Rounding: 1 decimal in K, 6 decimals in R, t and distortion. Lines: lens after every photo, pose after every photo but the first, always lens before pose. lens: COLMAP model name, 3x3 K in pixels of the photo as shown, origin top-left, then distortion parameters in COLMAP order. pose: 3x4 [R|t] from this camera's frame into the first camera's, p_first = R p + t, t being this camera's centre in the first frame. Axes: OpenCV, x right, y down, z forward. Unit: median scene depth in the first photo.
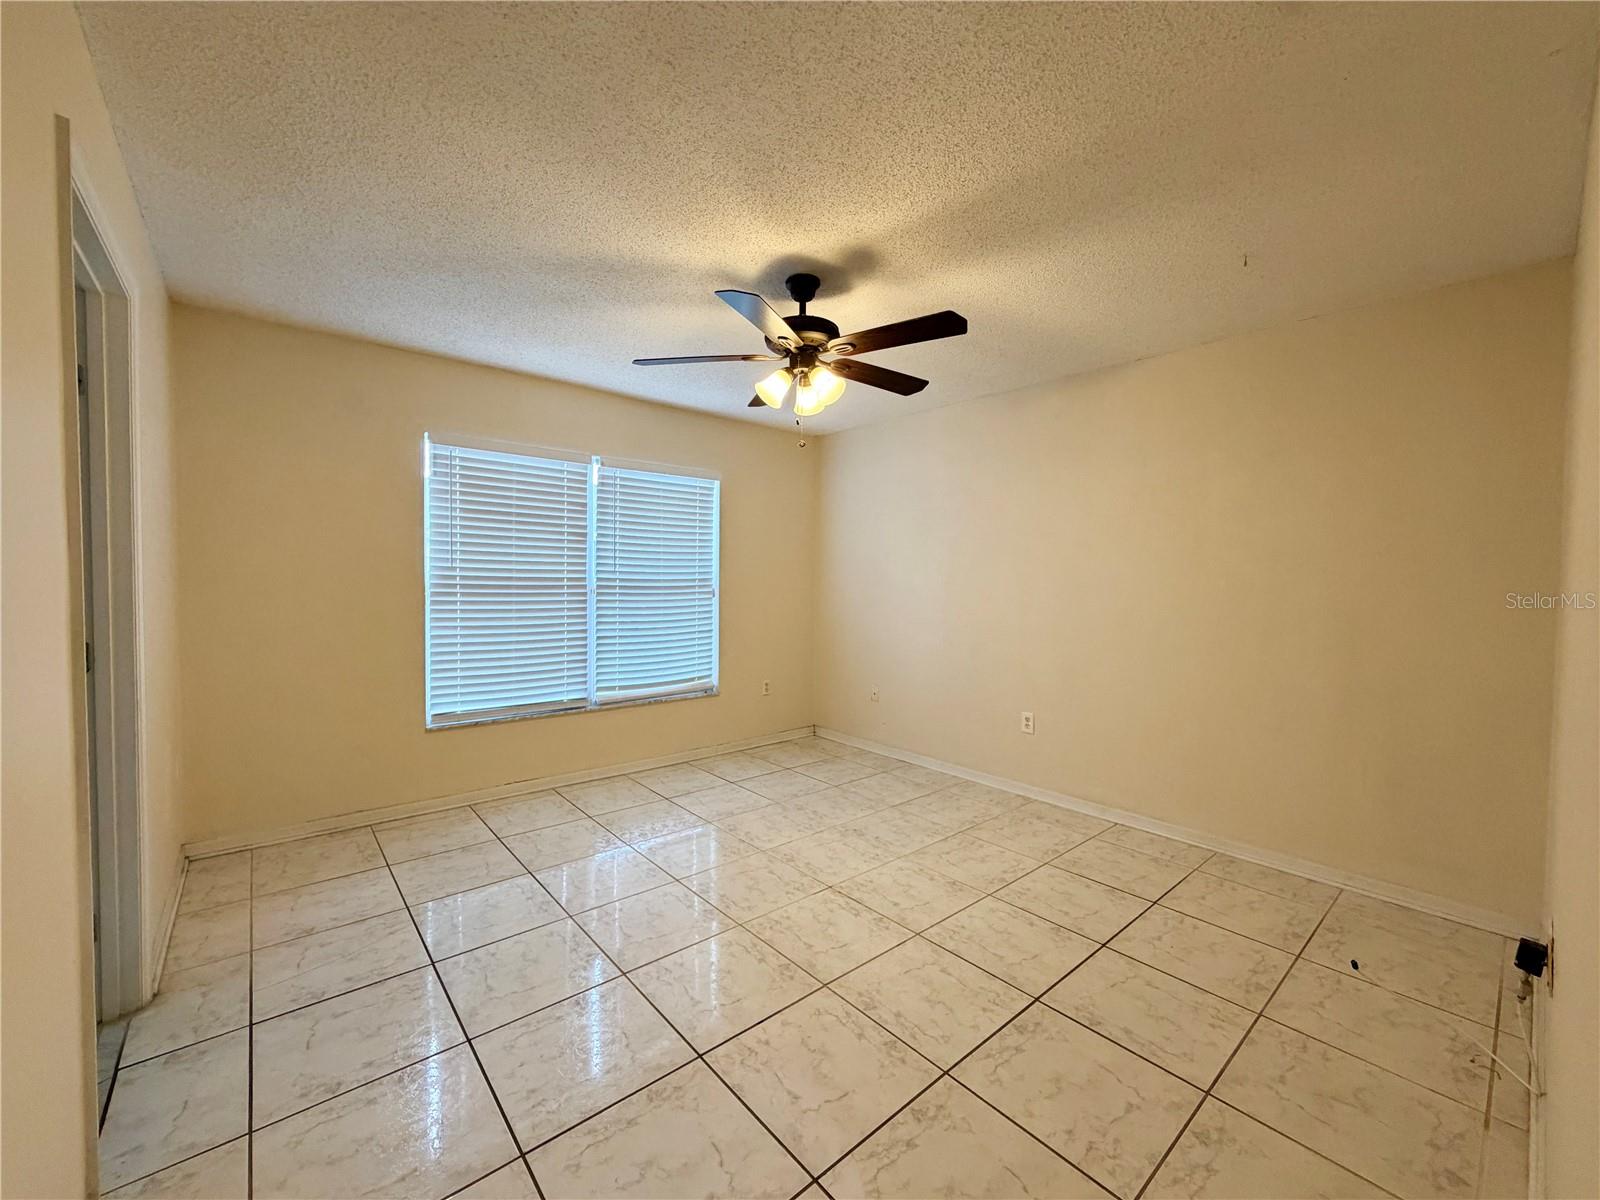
lens RADIAL K [[635.0, 0, 795.2], [0, 635.0, 600.1], [0, 0, 1]] dist [-0.001728, -0.000121]
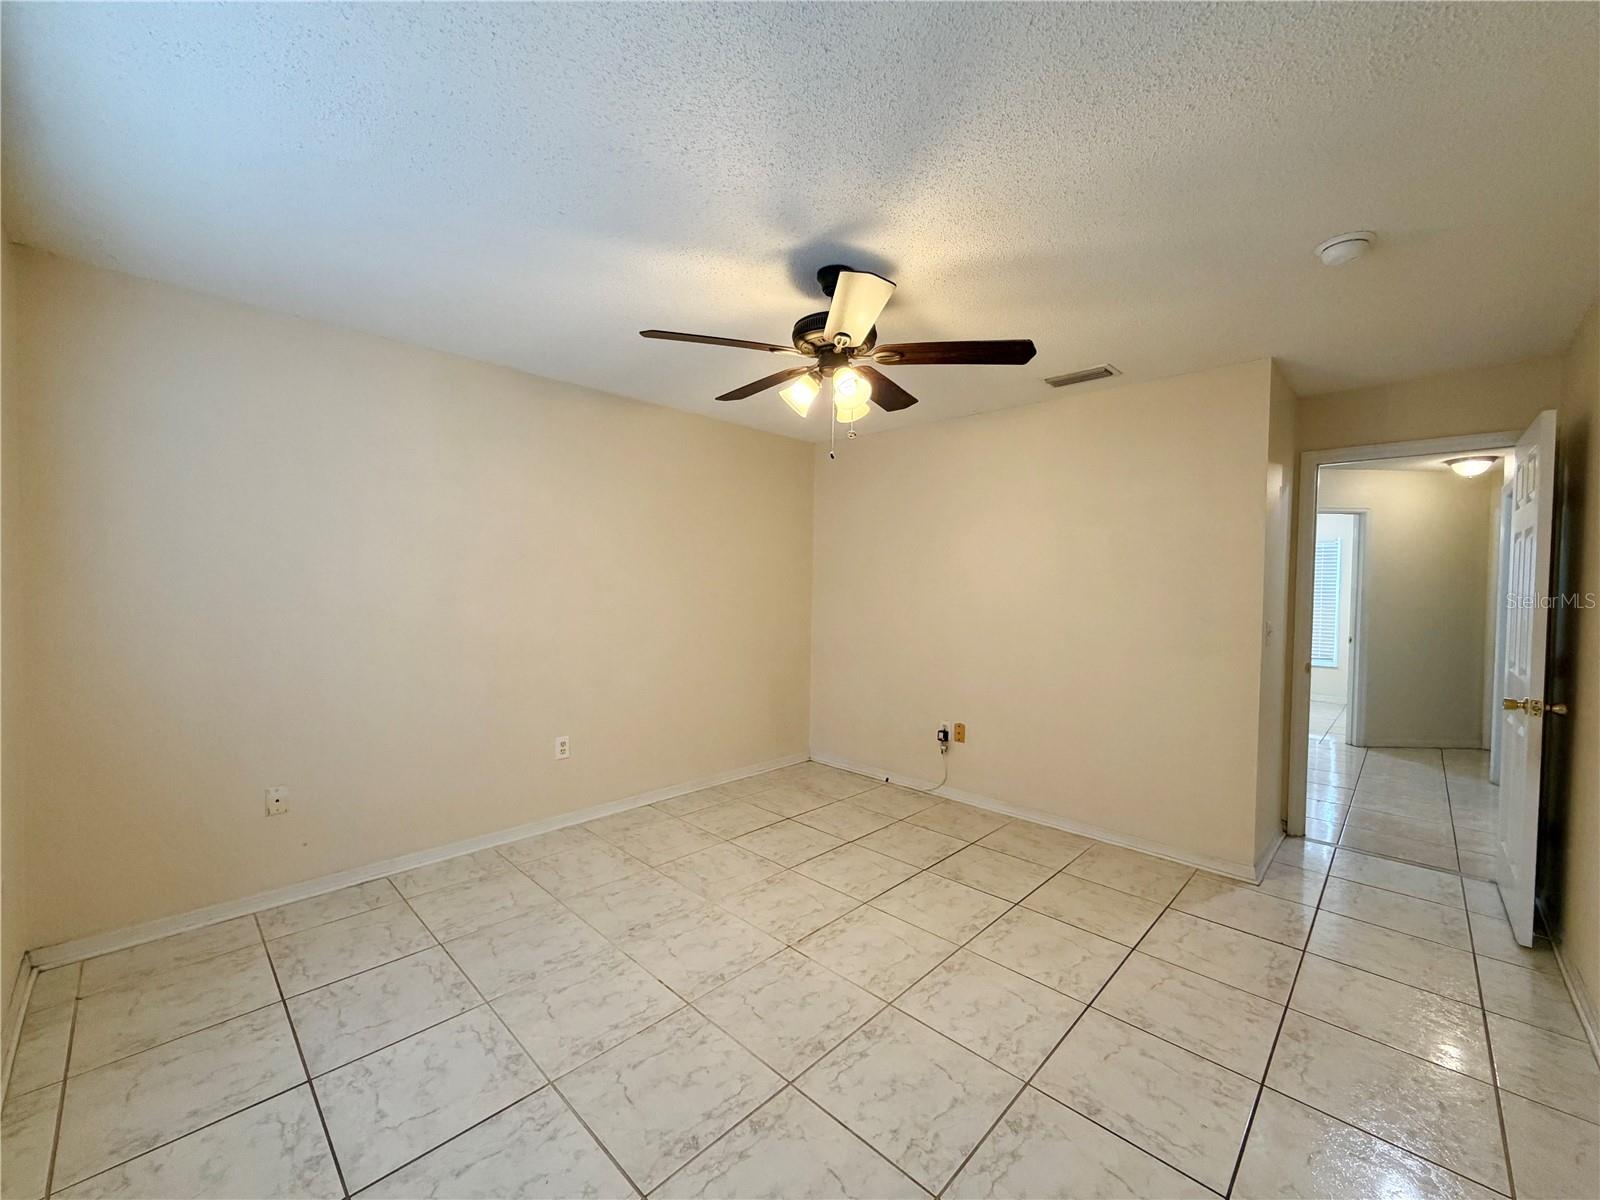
lens RADIAL K [[635.0, 0, 795.2], [0, 635.0, 600.1], [0, 0, 1]] dist [-0.001728, -0.000121]
pose [[-0.092295, -0.035003, 0.995116, -0.702264], [0.020241, 0.999109, 0.037021, -0.058707], [-0.995526, 0.023559, -0.091505, 0.912082]]
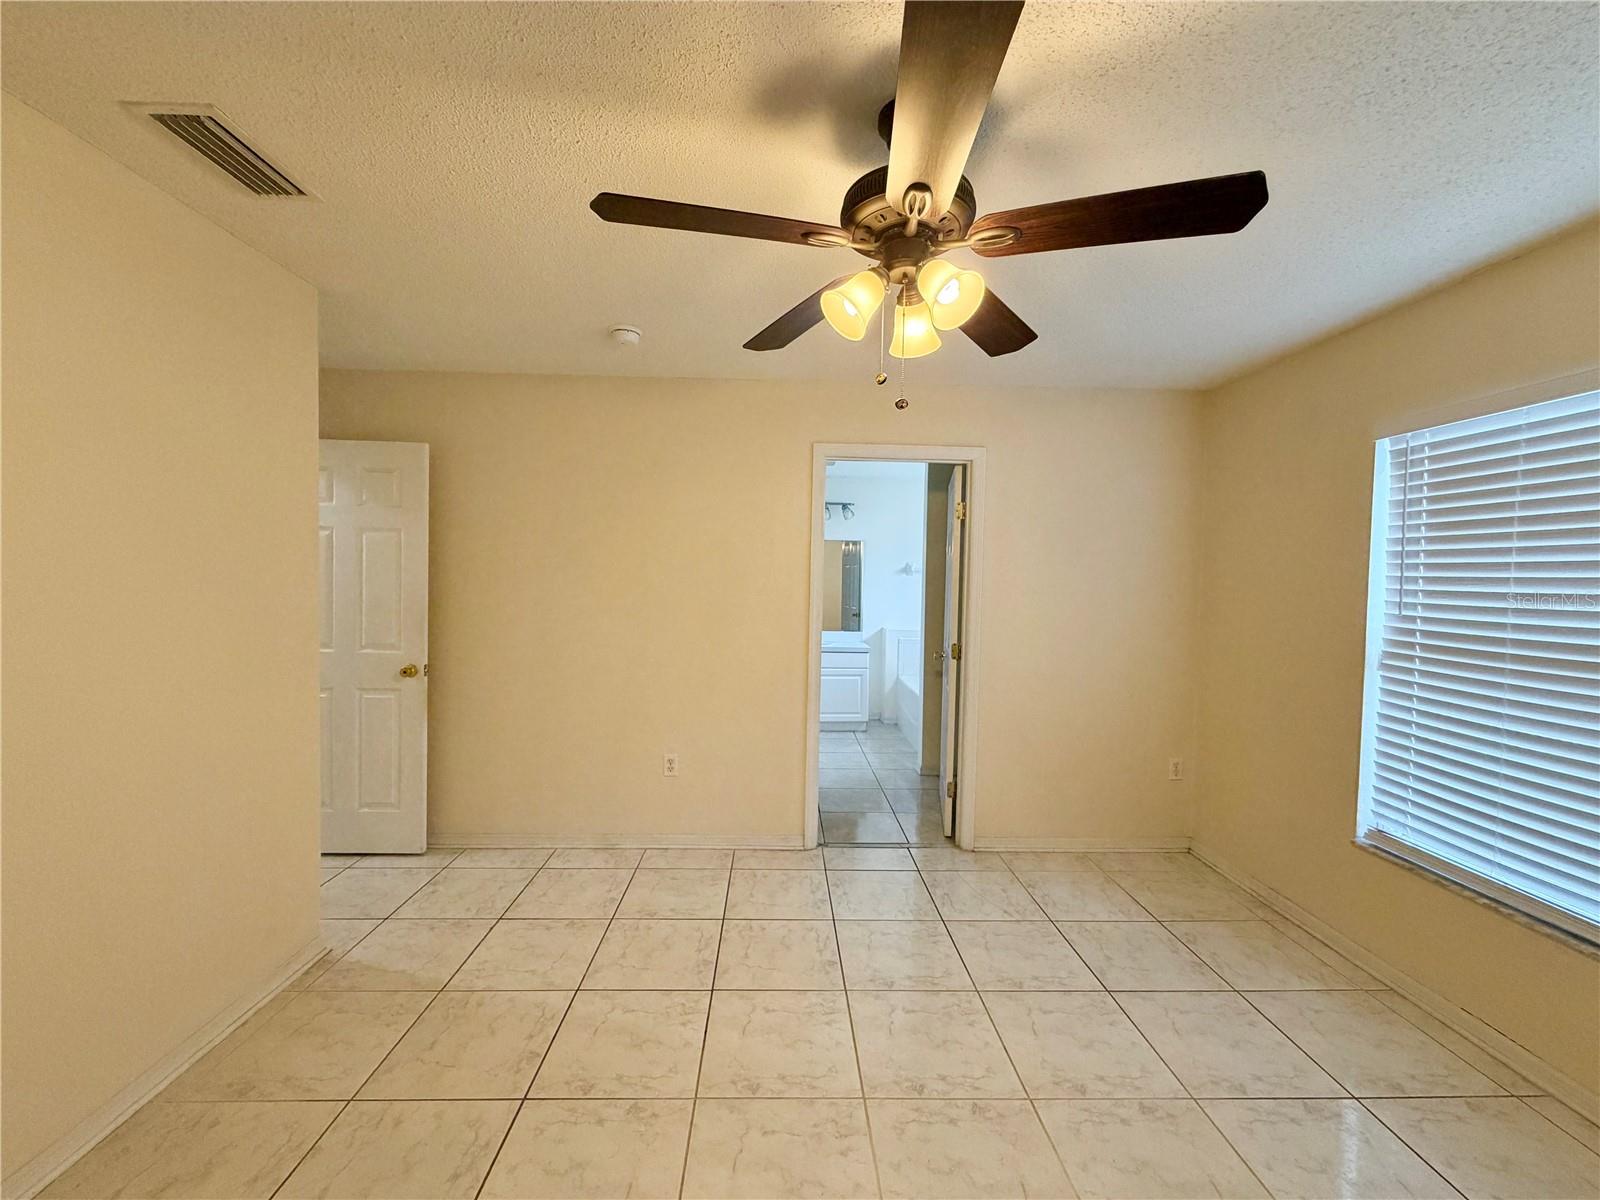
lens RADIAL K [[635.0, 0, 795.2], [0, 635.0, 600.1], [0, 0, 1]] dist [-0.001728, -0.000121]
pose [[-0.621673, 0.007658, -0.783240, 0.414752], [-0.050746, 0.997458, 0.050030, -0.080580], [0.781632, 0.070849, -0.619704, 1.039732]]
